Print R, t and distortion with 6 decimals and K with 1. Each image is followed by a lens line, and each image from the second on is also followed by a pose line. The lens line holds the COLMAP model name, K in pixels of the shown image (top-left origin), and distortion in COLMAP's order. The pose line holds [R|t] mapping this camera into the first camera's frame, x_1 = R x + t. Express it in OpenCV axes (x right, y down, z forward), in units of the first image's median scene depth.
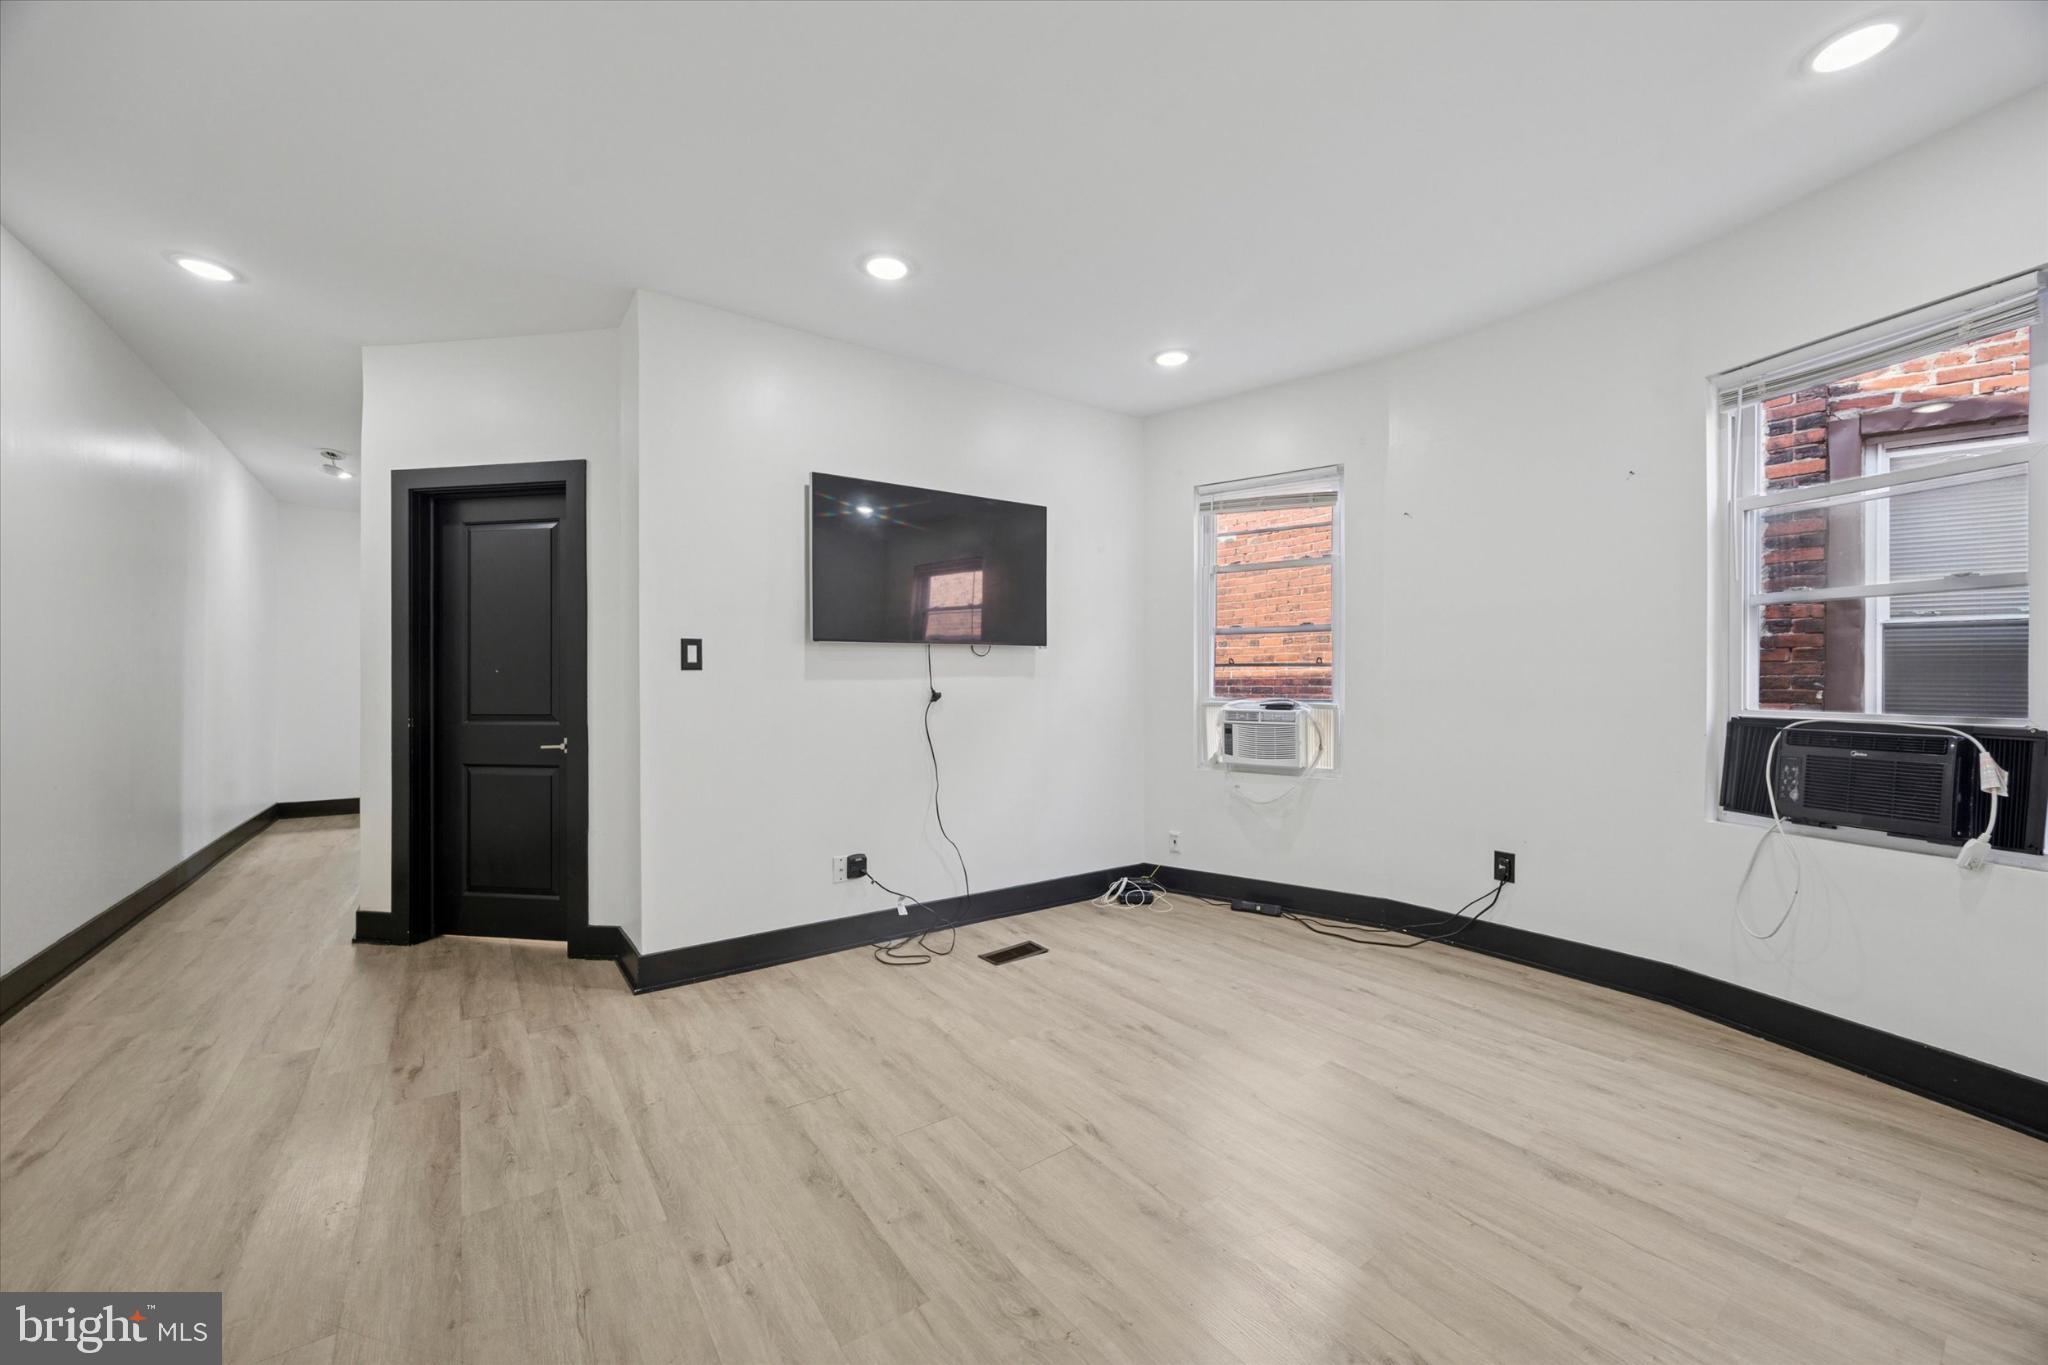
lens RADIAL K [[788.9, 0, 1018.9], [0, 788.9, 689.0], [0, 0, 1]] dist [-0.001647, 0.000149]
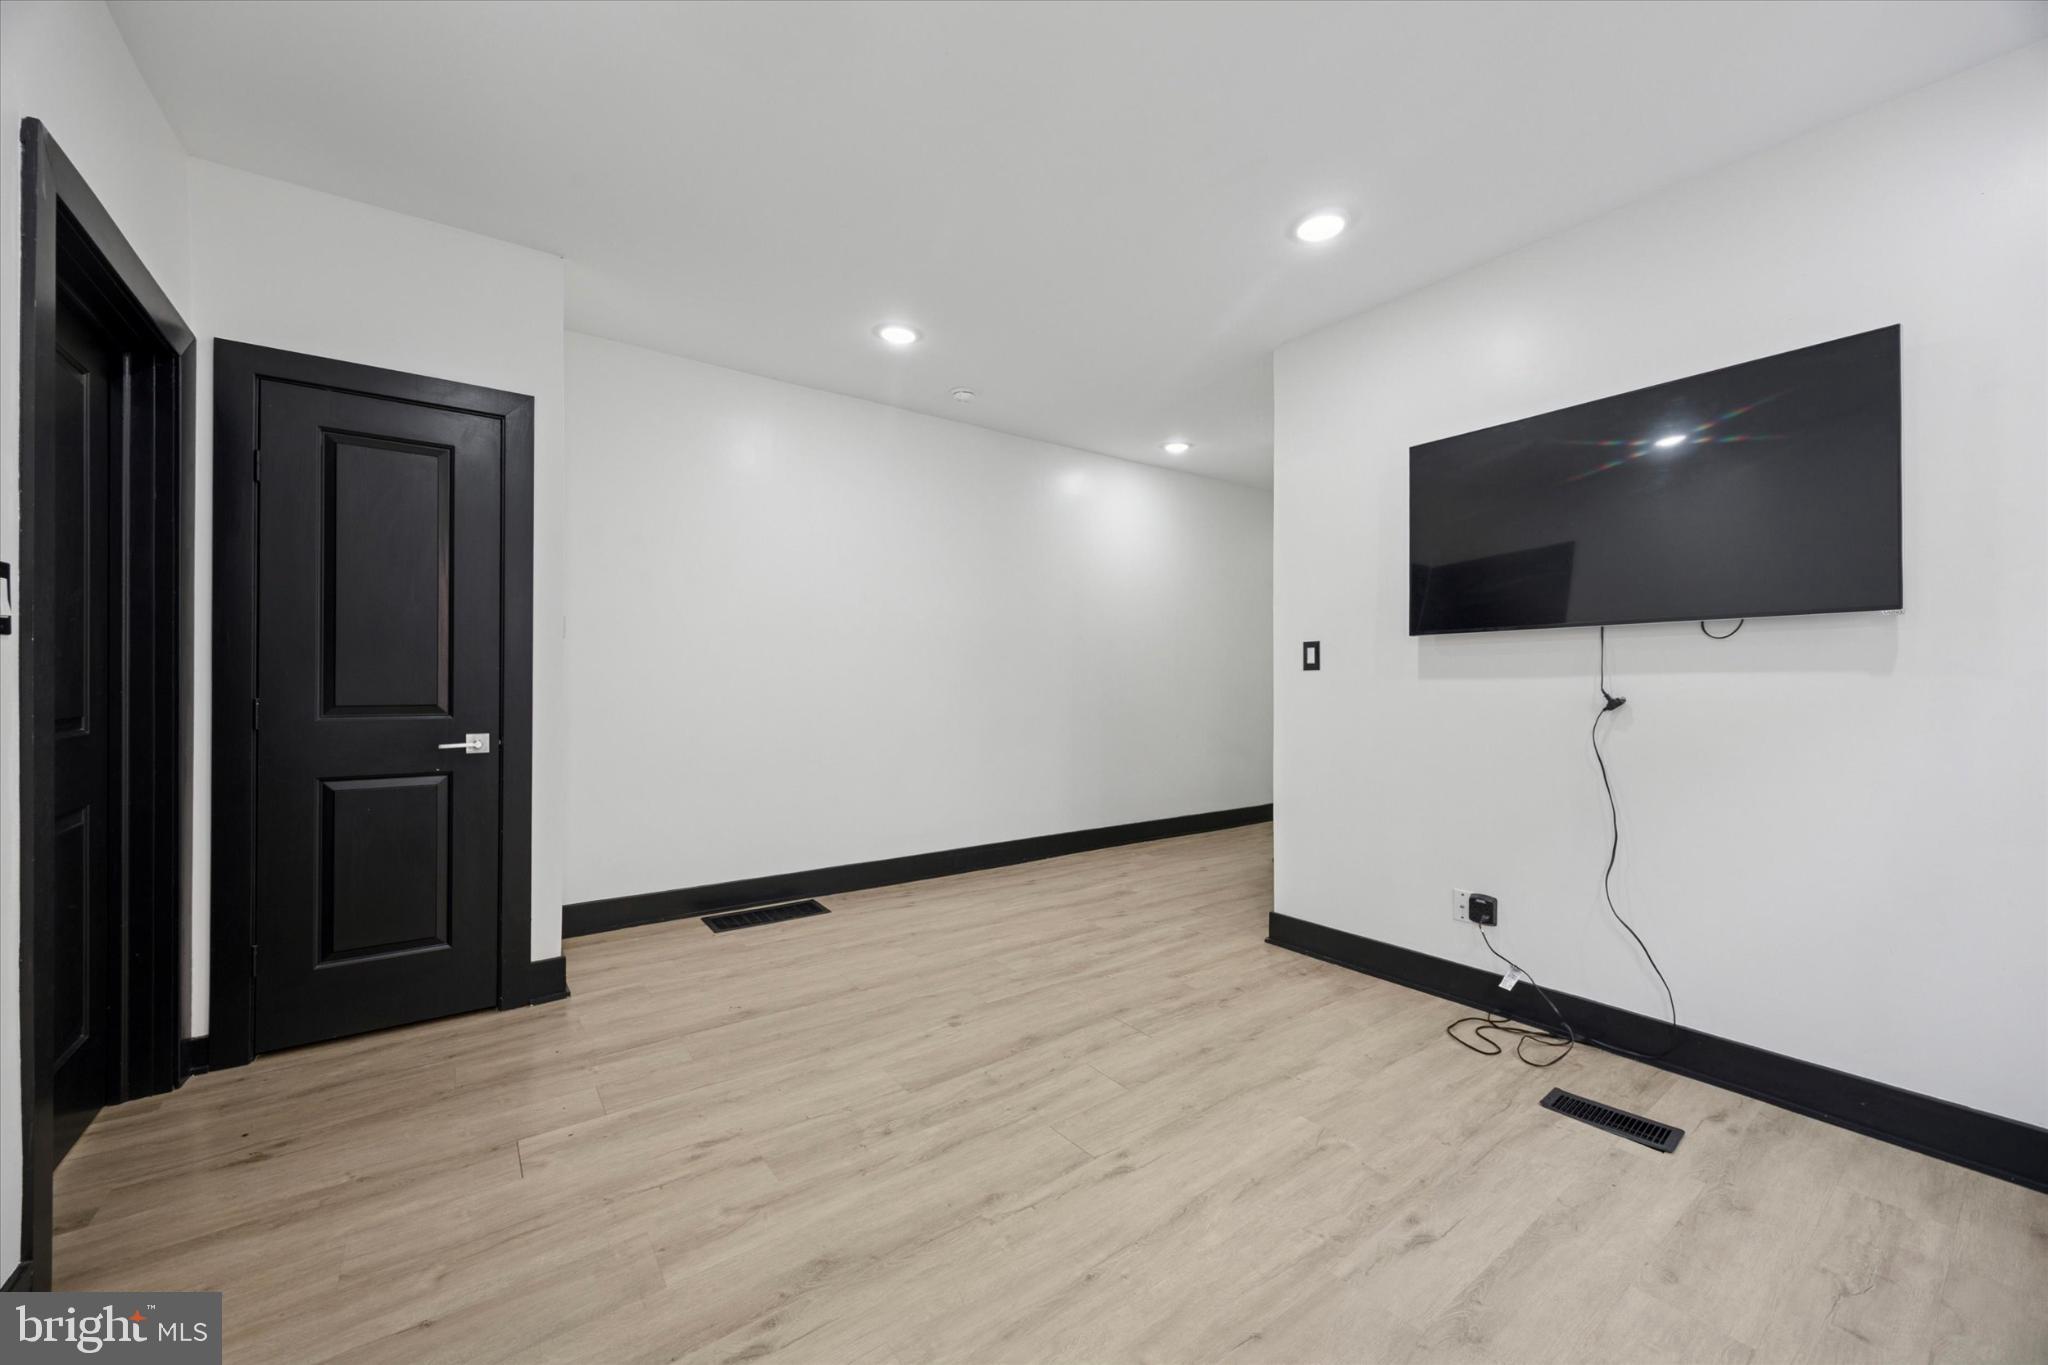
lens RADIAL K [[788.9, 0, 1018.9], [0, 788.9, 689.0], [0, 0, 1]] dist [-0.001647, 0.000149]
pose [[0.001625, 0.010915, -0.999939, 0.681451], [-0.011118, 0.999879, 0.010896, -0.005382], [0.999937, 0.011099, 0.001746, 0.592195]]
